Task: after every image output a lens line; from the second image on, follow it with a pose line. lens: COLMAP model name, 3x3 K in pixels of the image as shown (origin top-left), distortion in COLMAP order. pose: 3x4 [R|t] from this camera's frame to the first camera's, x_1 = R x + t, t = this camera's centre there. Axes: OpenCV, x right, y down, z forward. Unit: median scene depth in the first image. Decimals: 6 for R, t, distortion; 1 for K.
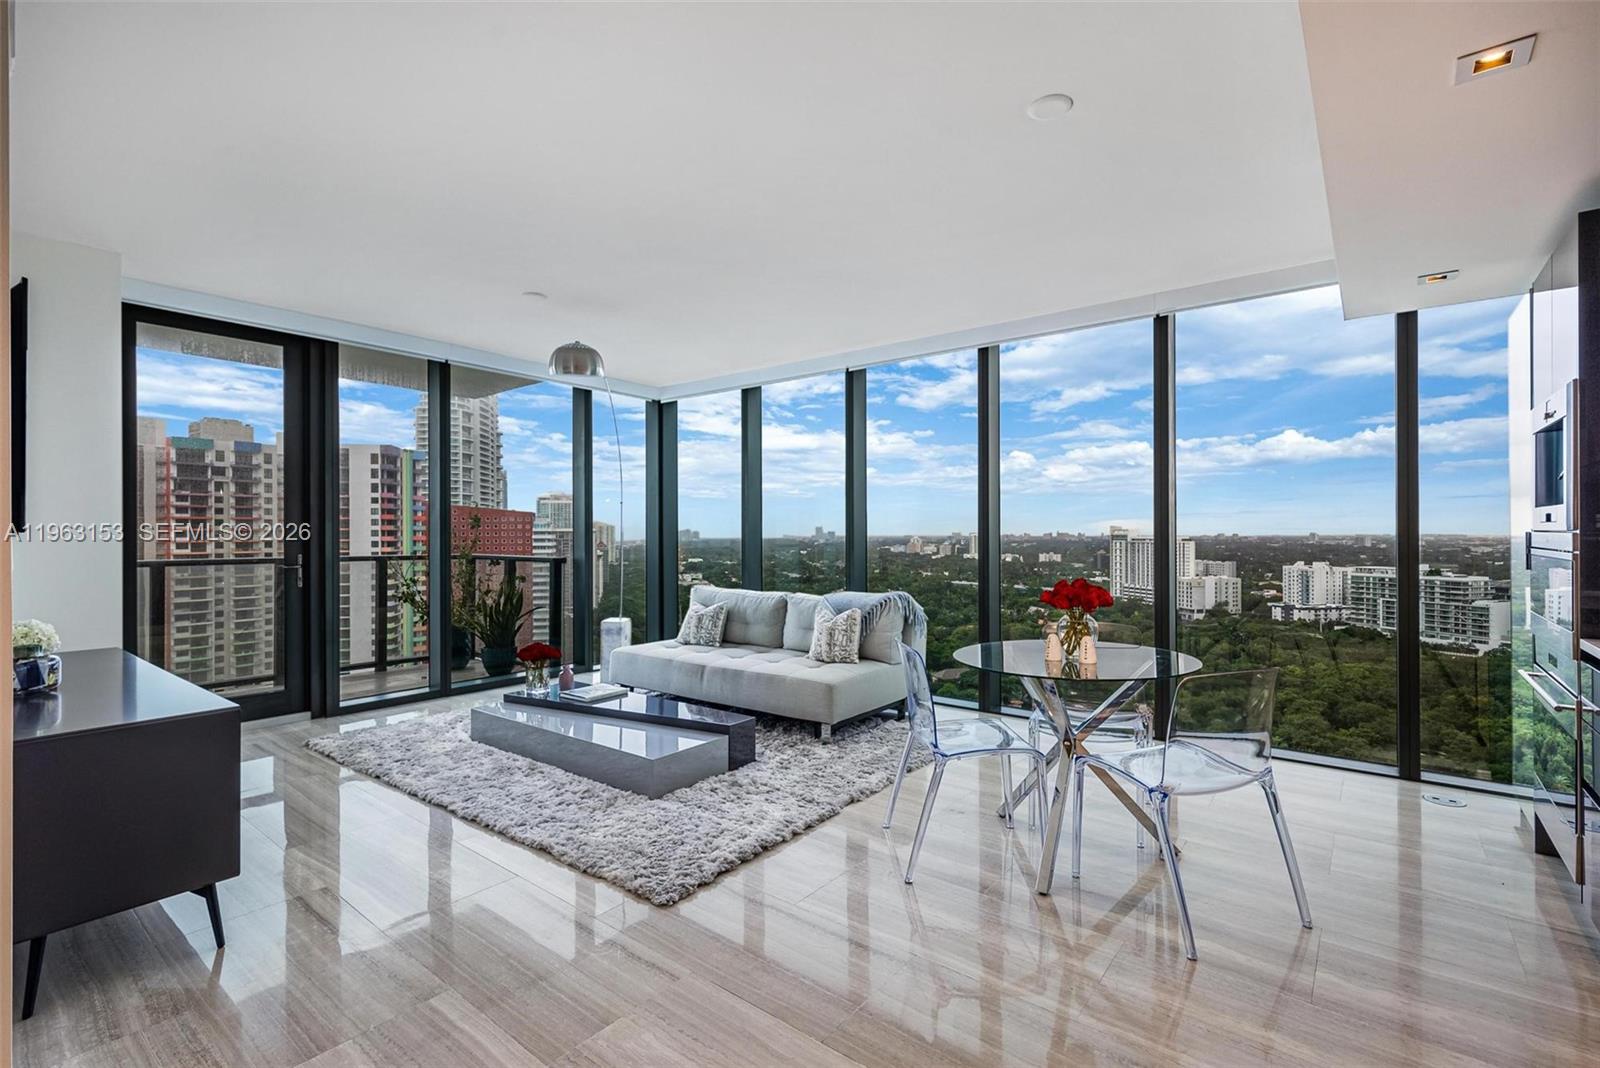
lens RADIAL K [[716.0, 0, 800.0], [0, 716.0, 534.0], [0, 0, 1]] dist [-0.000087, -0.000174]
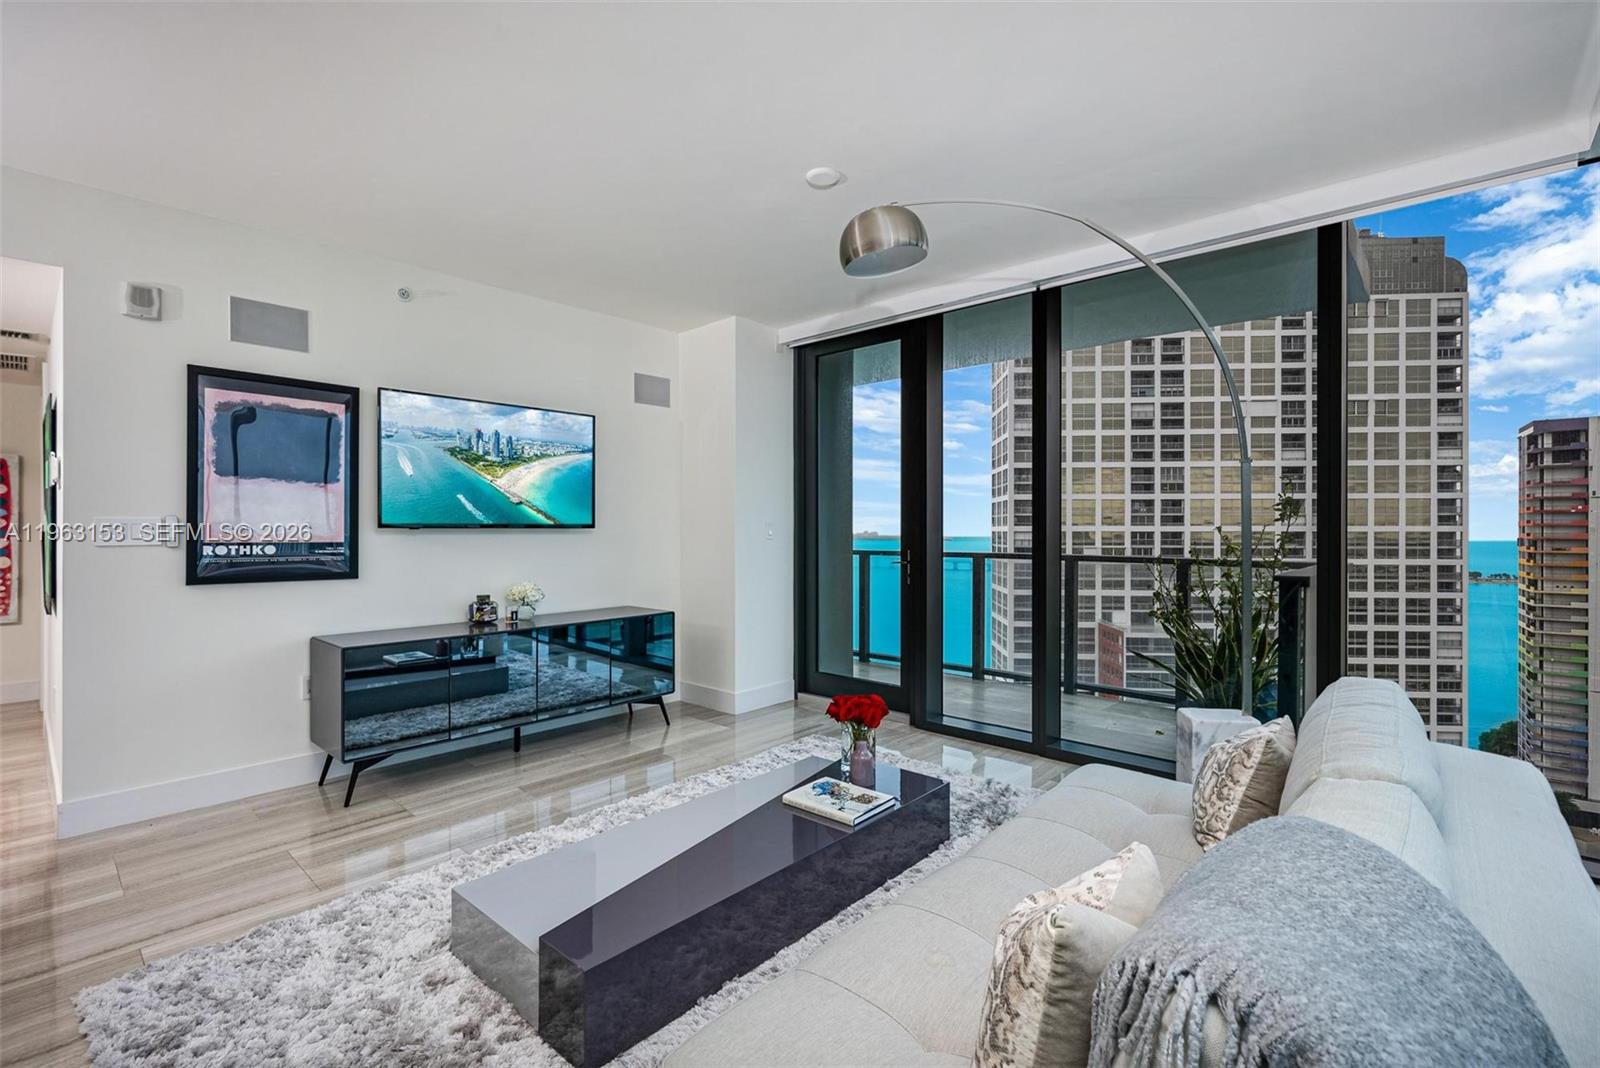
lens RADIAL K [[716.0, 0, 800.0], [0, 716.0, 534.0], [0, 0, 1]] dist [-0.000087, -0.000174]
pose [[0.998137, 0.006175, -0.060706, -0.565777], [-0.005905, 0.999972, 0.004624, -0.004534], [0.060732, -0.004257, 0.998145, 0.028891]]
